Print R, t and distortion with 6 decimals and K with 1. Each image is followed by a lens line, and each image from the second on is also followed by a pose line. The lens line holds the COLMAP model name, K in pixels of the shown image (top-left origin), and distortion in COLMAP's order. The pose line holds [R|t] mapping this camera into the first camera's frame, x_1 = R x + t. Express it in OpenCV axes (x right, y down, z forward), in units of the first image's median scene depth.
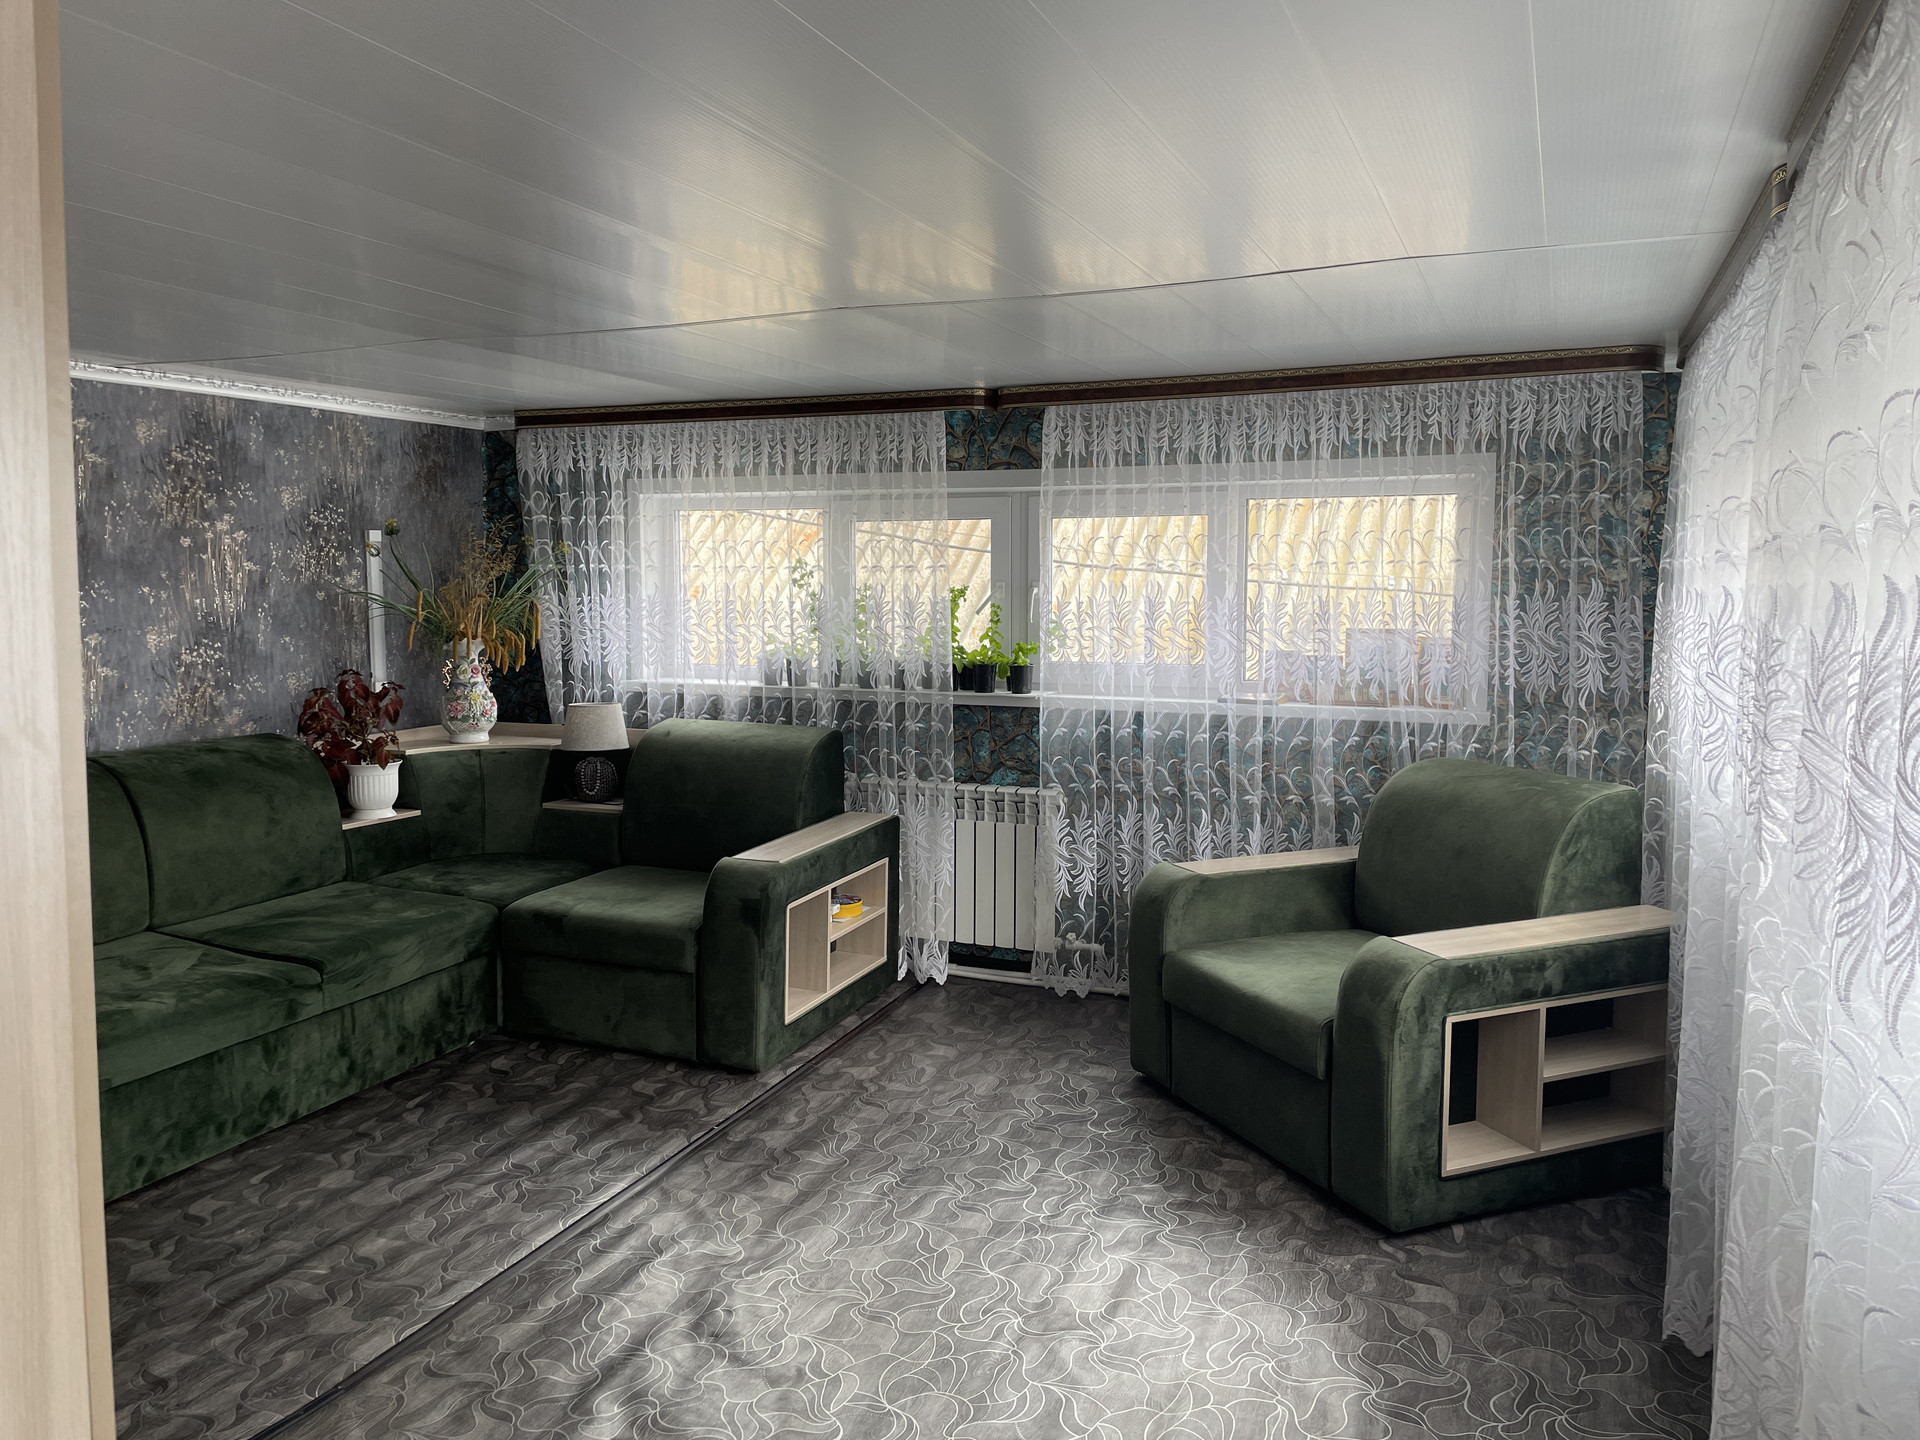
lens RADIAL K [[1480.9, 0, 965.5], [0, 1480.9, 725.6], [0, 0, 1]] dist [0.120315, -0.135545]
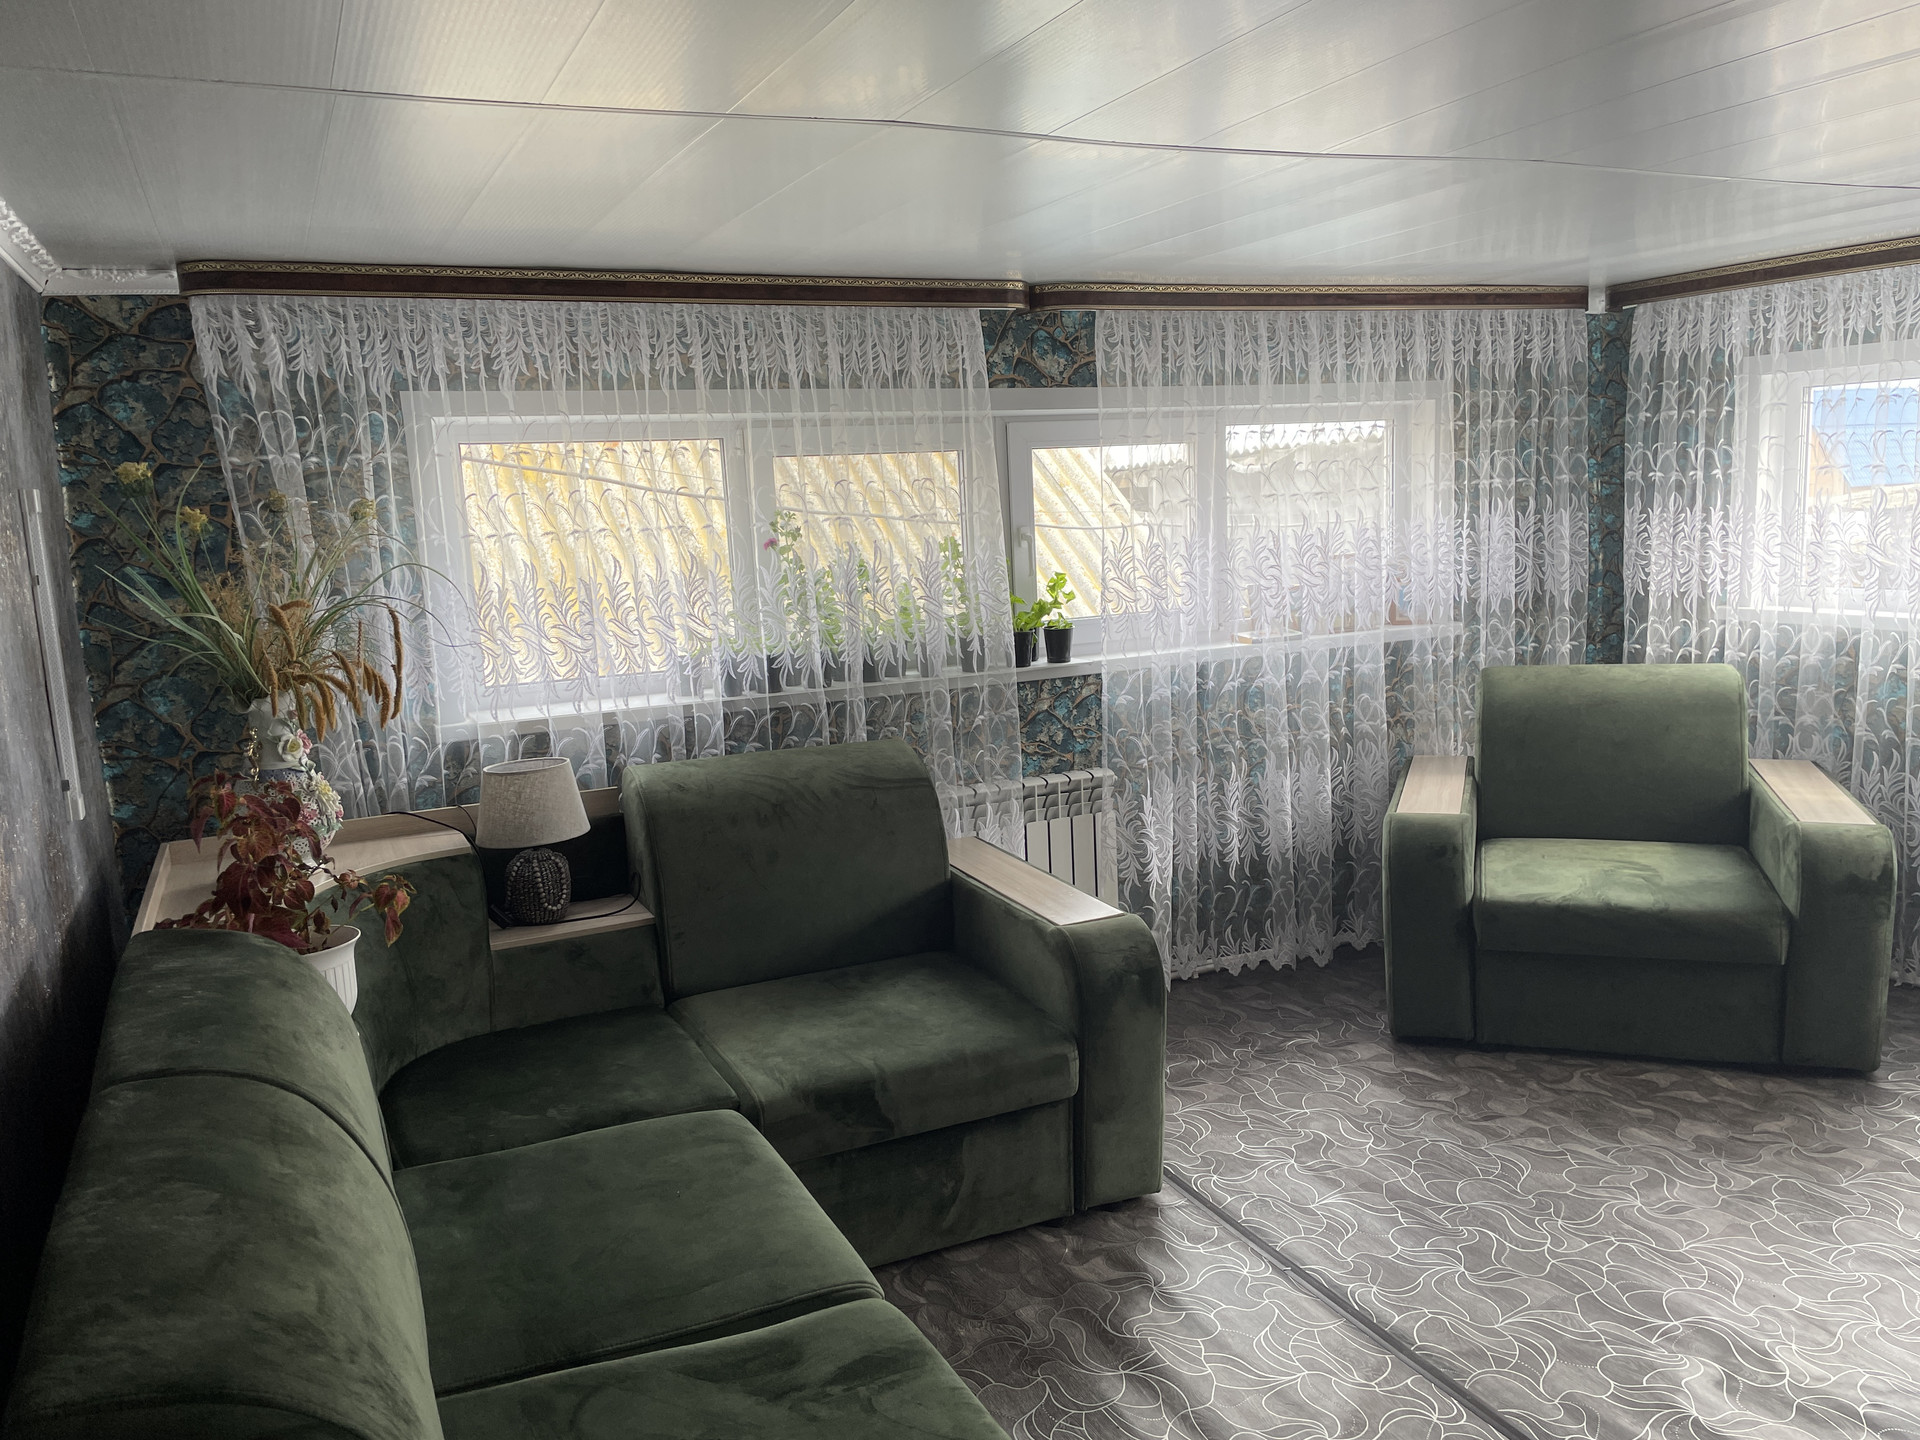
lens RADIAL K [[1480.9, 0, 965.5], [0, 1480.9, 725.6], [0, 0, 1]] dist [0.120315, -0.135545]
pose [[0.646422, -0.148826, 0.748324, -0.626749], [0.122095, 0.988330, 0.091089, -0.067777], [-0.753147, 0.032485, 0.657049, 0.492903]]
